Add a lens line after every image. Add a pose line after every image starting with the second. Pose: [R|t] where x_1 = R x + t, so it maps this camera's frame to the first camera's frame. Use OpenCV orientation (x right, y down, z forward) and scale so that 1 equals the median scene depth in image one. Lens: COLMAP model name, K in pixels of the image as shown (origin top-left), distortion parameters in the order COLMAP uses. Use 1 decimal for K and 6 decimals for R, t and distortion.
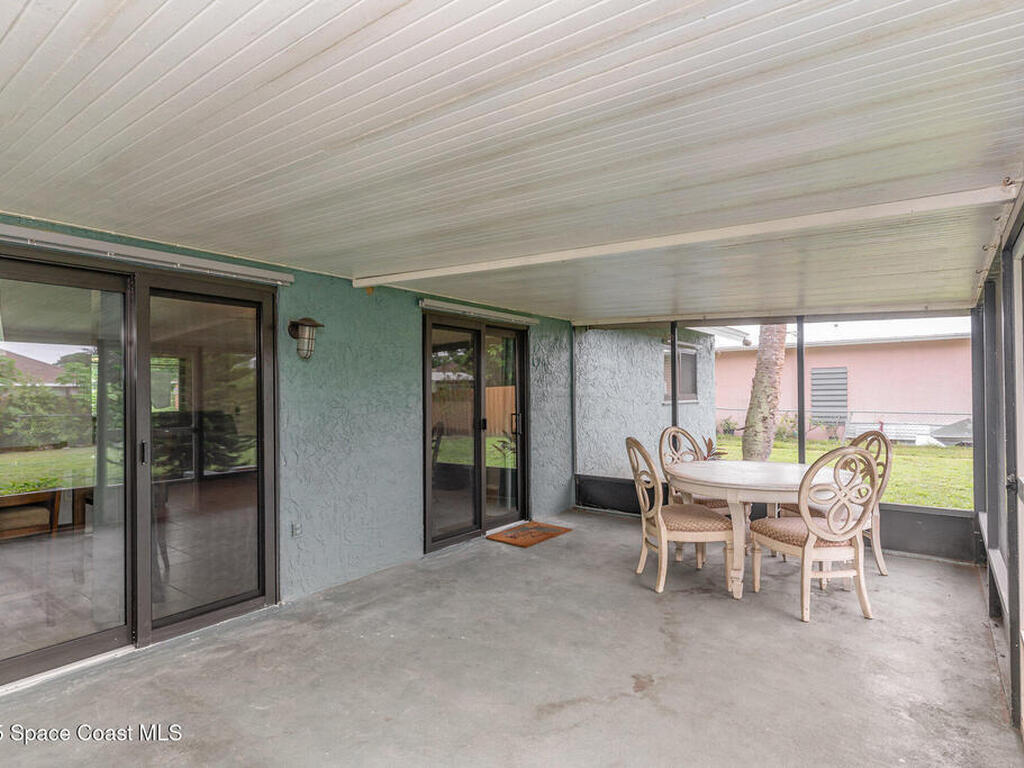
lens RADIAL K [[563.7, 0, 512.0], [0, 563.7, 384.0], [0, 0, 1]] dist [0.000827, 0.000050]
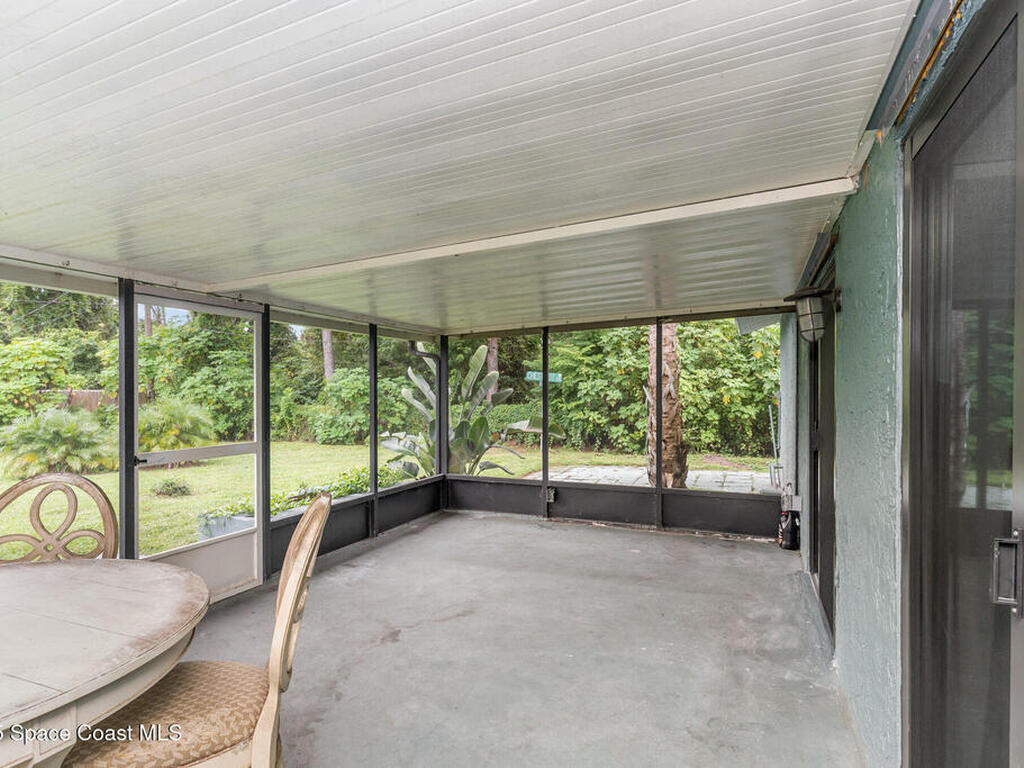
lens RADIAL K [[563.7, 0, 512.0], [0, 563.7, 384.0], [0, 0, 1]] dist [0.000827, 0.000050]
pose [[-0.970658, 0.008592, -0.240309, 0.232343], [0.016312, 0.999412, -0.030158, 0.031753], [0.239909, -0.033193, -0.970228, 1.953892]]
